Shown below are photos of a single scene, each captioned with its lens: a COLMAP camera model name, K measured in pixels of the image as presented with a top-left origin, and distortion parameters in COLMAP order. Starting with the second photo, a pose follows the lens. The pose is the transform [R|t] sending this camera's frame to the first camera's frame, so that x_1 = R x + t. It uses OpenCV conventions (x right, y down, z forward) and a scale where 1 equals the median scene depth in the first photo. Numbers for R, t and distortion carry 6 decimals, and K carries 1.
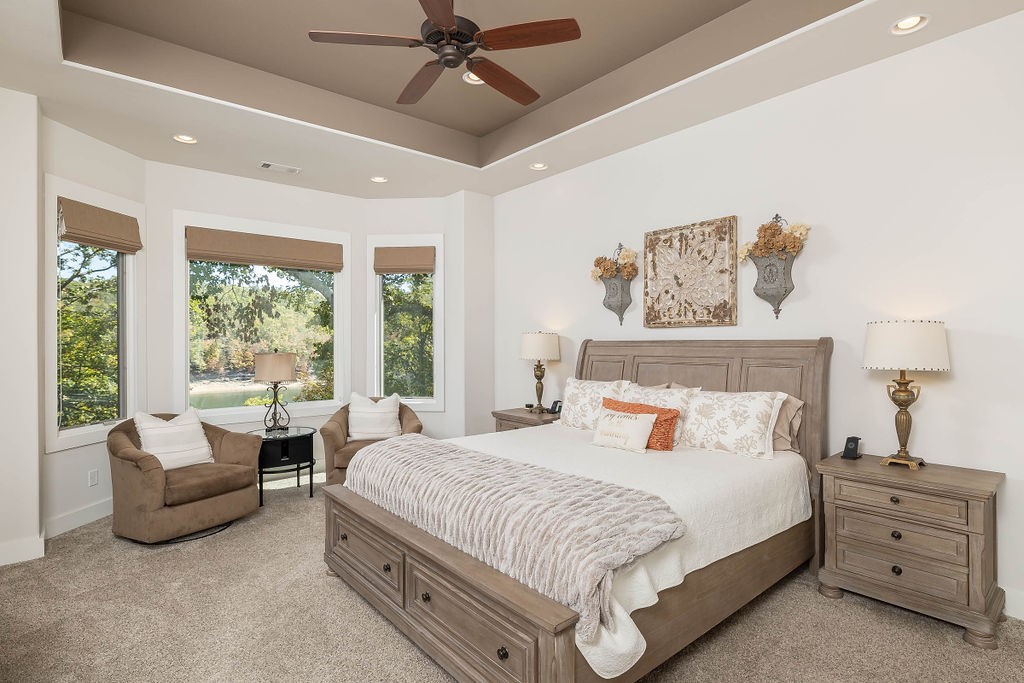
lens RADIAL K [[515.9, 0, 512.0], [0, 515.9, 341.5], [0, 0, 1]] dist [-0.003602, -0.000063]
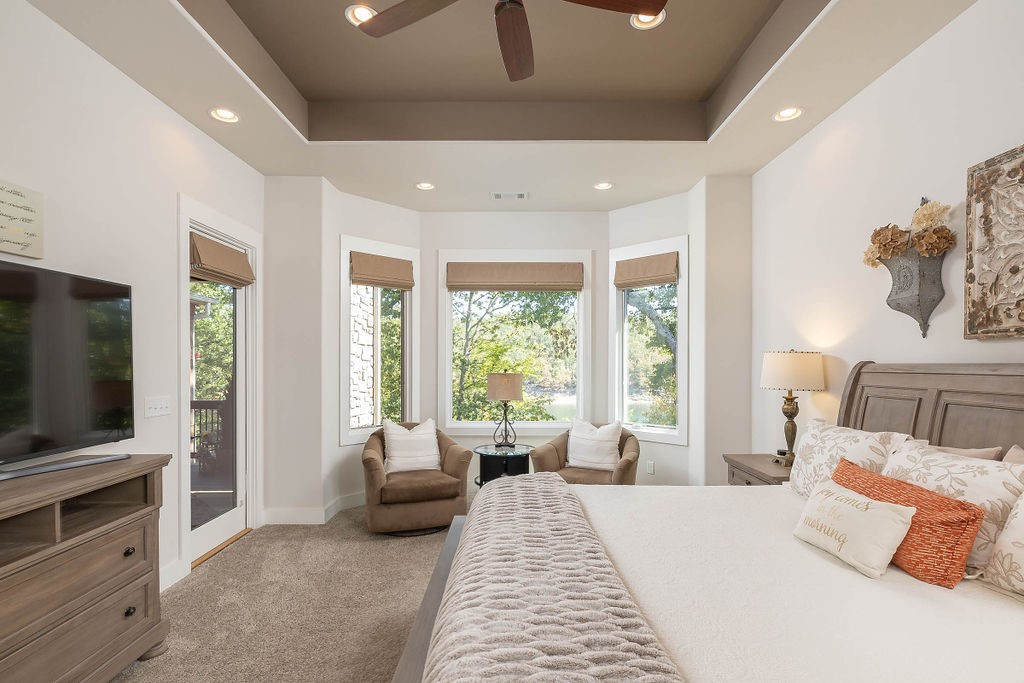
lens RADIAL K [[486.2, 0, 513.6], [0, 486.2, 363.5], [0, 0, 1]] dist [0.002508, 0.000171]
pose [[0.770985, 0.006655, -0.636819, 0.214581], [-0.004561, 0.999977, 0.004928, -0.002127], [0.636837, -0.000895, 0.770998, 0.286743]]
